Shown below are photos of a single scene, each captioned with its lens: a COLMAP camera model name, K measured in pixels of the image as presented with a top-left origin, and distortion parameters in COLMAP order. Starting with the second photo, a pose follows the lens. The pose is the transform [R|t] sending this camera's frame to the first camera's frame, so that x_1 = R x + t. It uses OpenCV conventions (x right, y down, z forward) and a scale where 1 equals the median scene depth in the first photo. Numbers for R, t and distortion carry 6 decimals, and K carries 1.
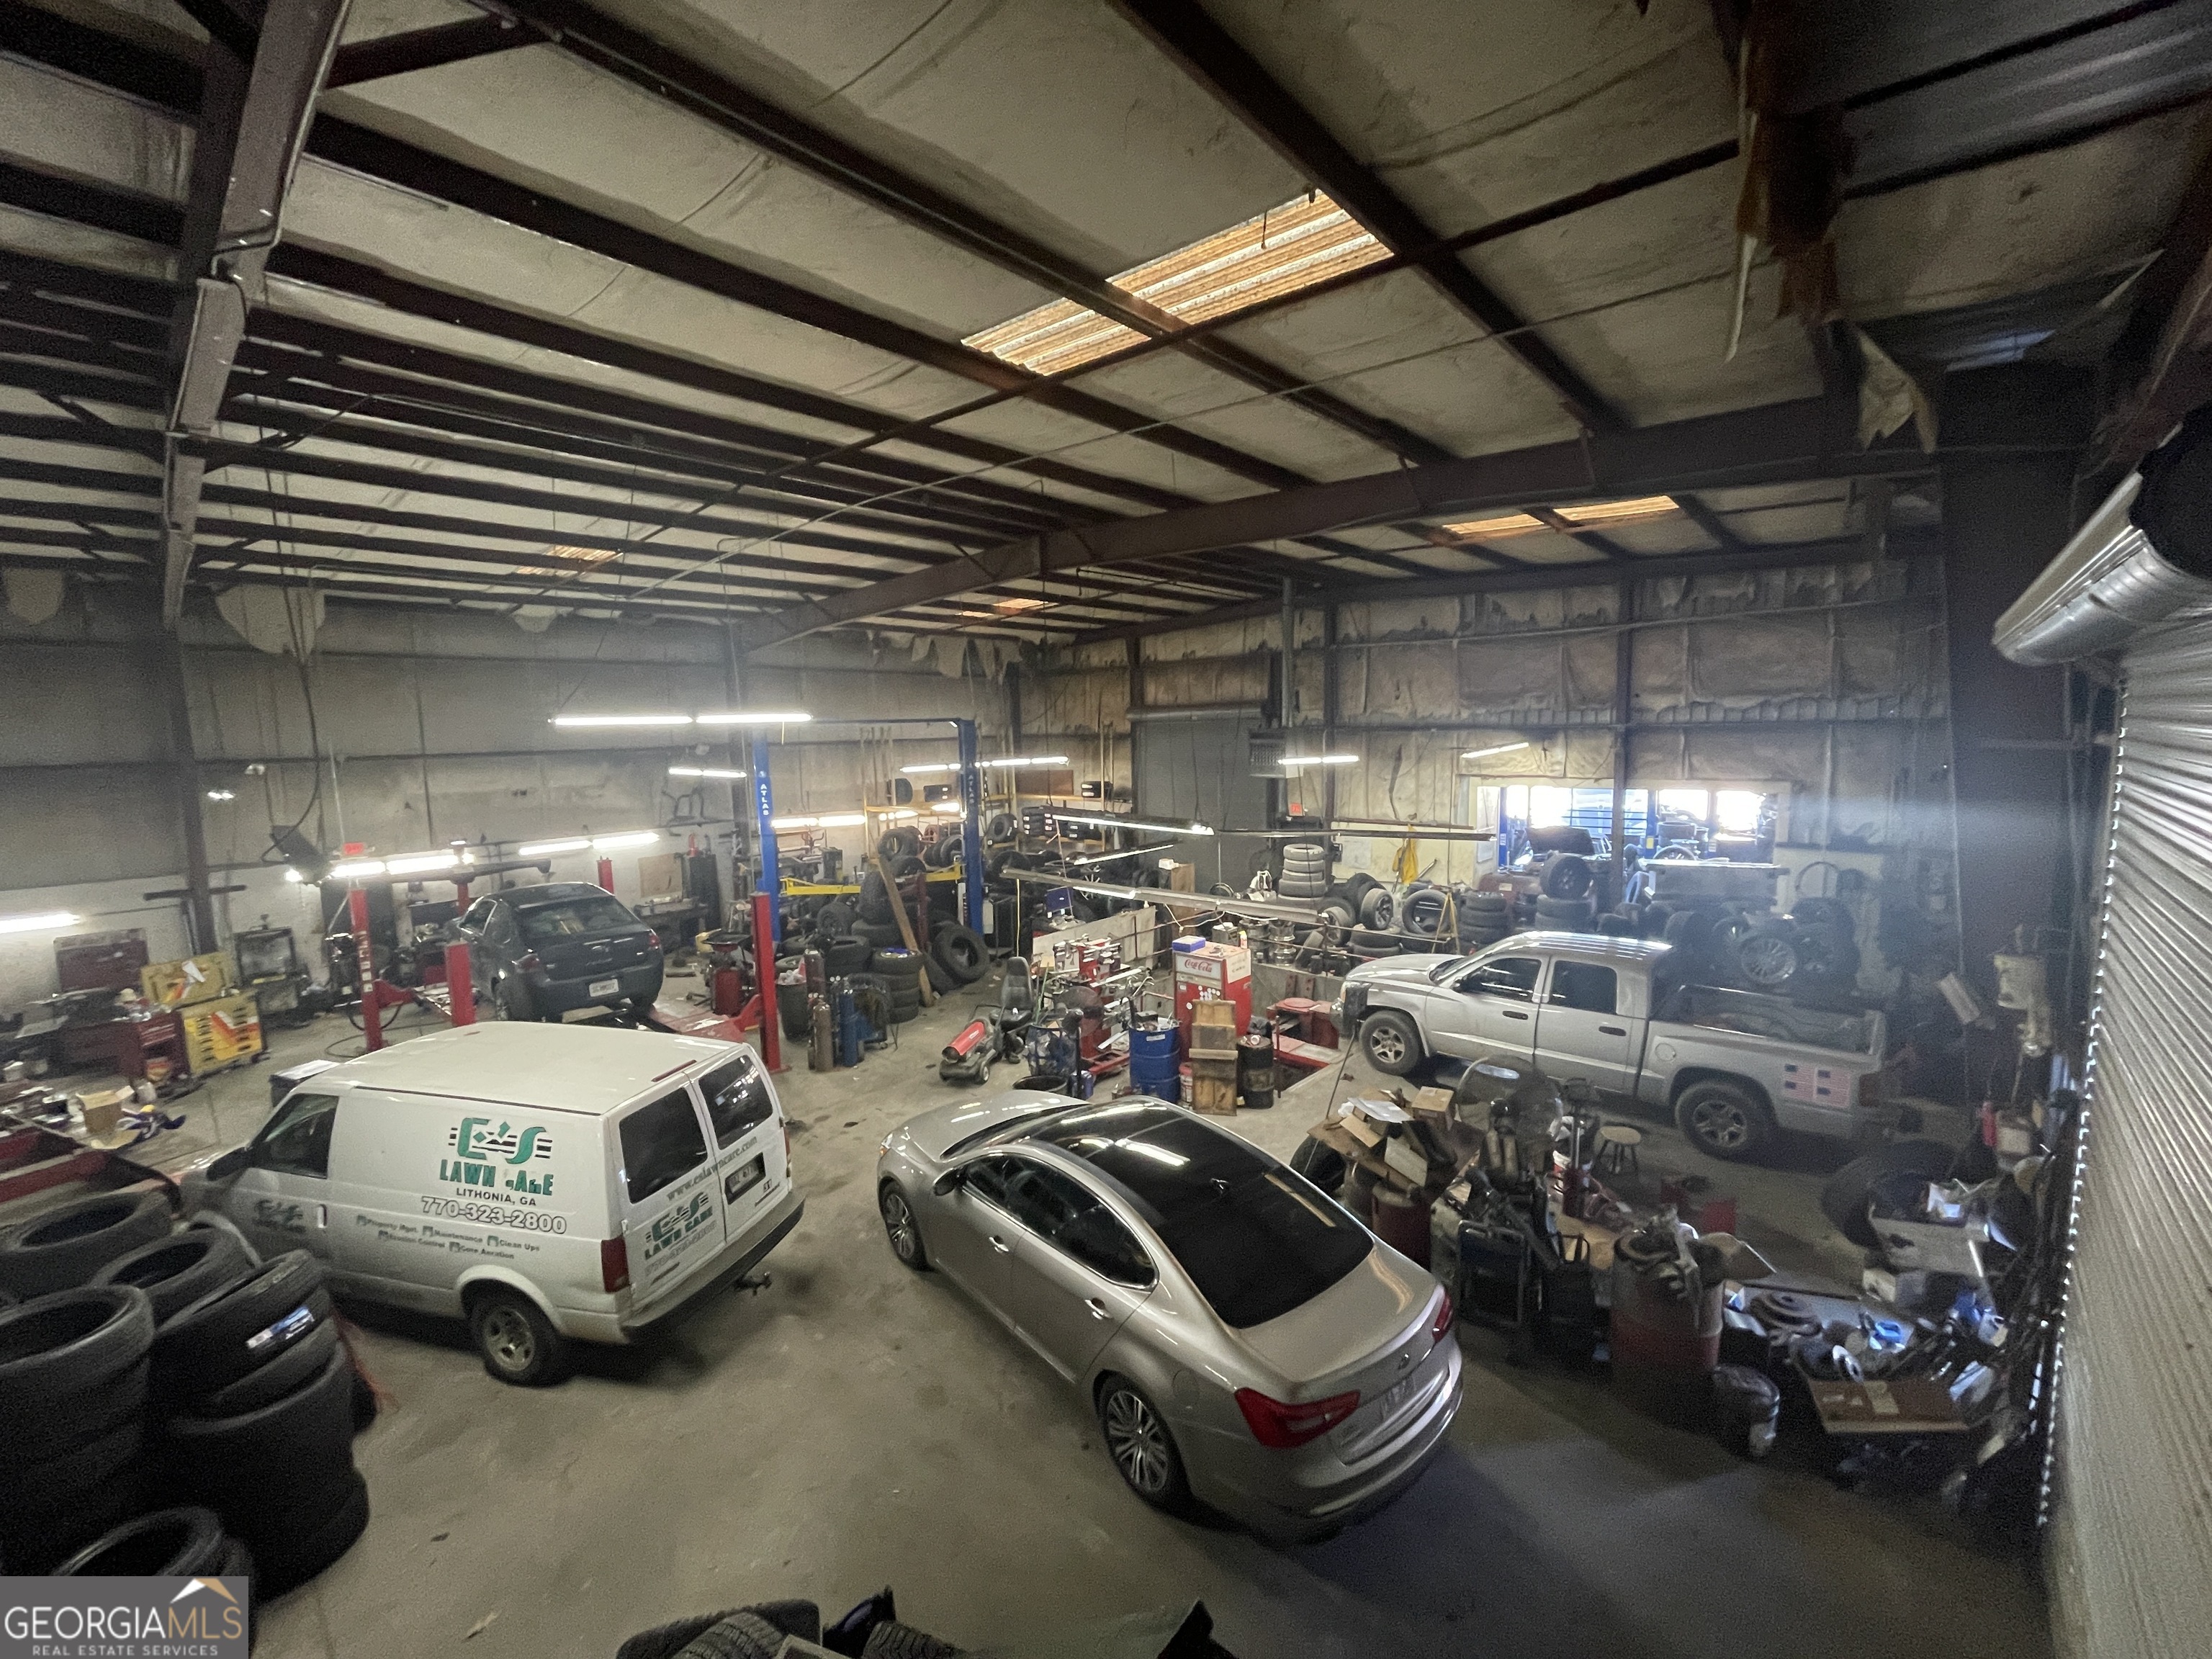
lens RADIAL K [[881.7, 0, 1094.5], [0, 881.7, 828.2], [0, 0, 1]] dist [-0.005930, -0.000312]
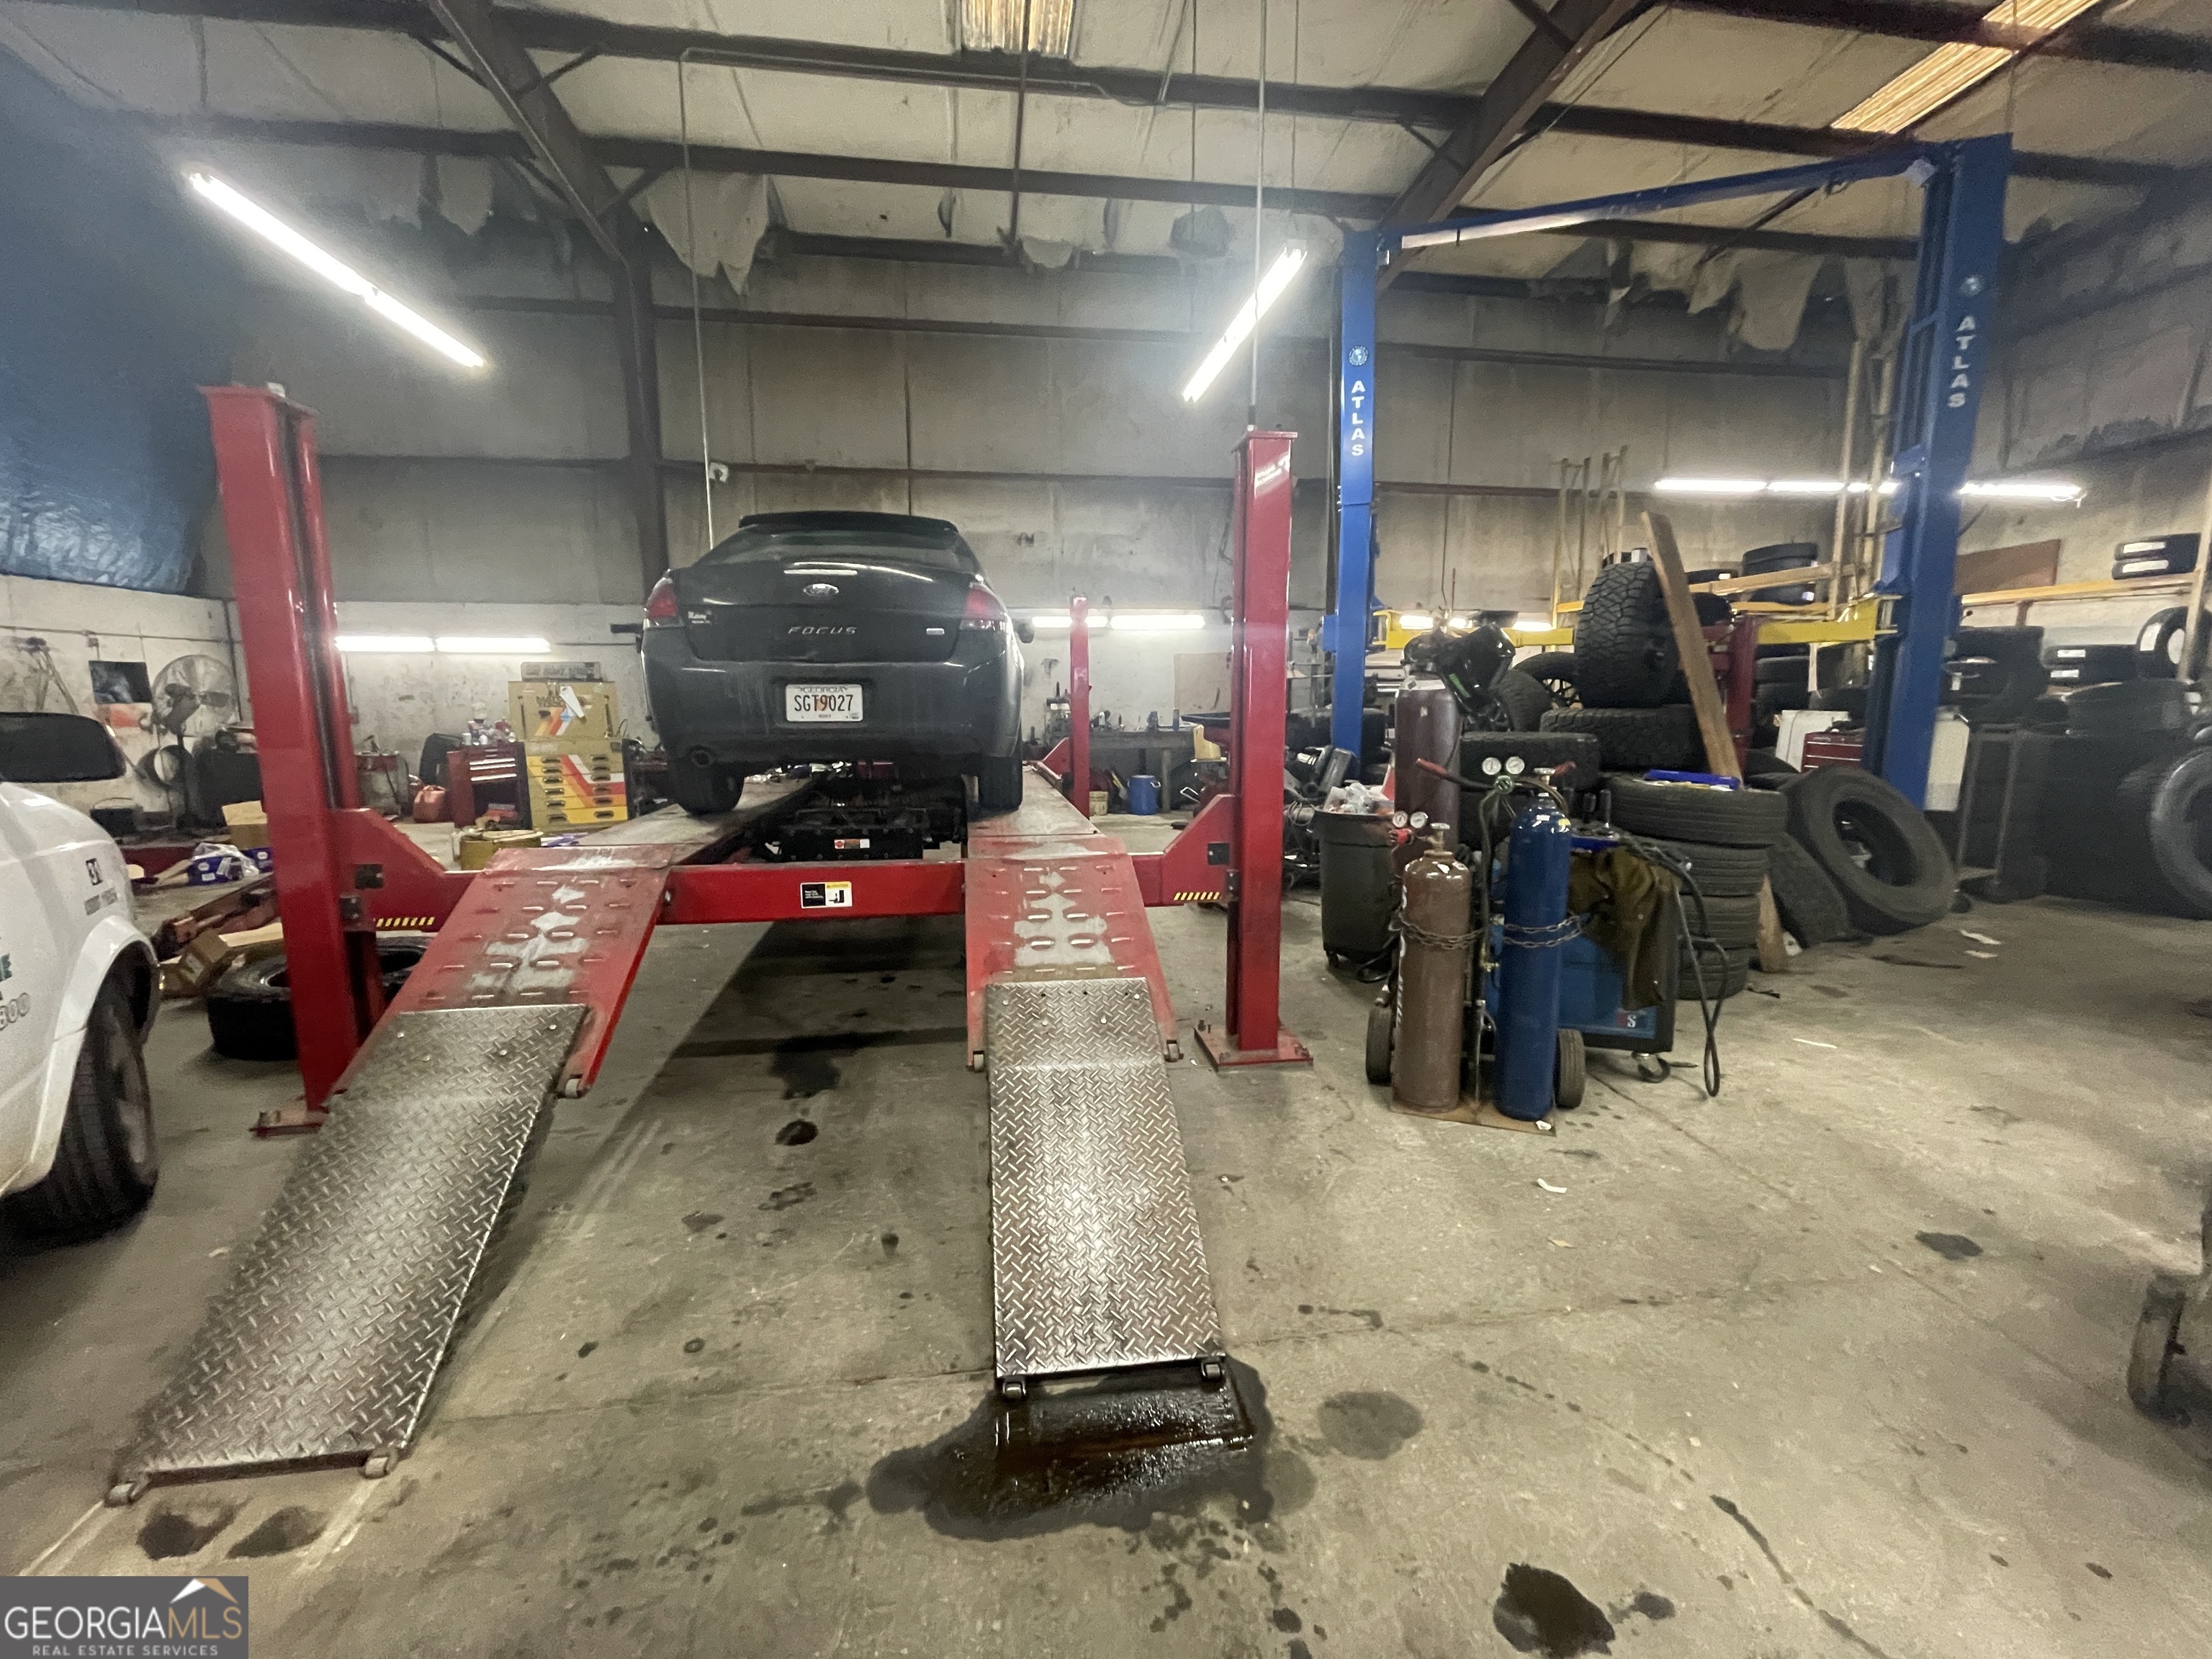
lens RADIAL K [[881.7, 0, 1101.9], [0, 881.7, 822.6], [0, 0, 1]] dist [-0.005930, -0.000312]
pose [[0.771963, 0.112270, -0.625674, -0.217522], [-0.085209, 0.993673, 0.073172, 0.173724], [0.629930, -0.003173, 0.776645, 0.711691]]
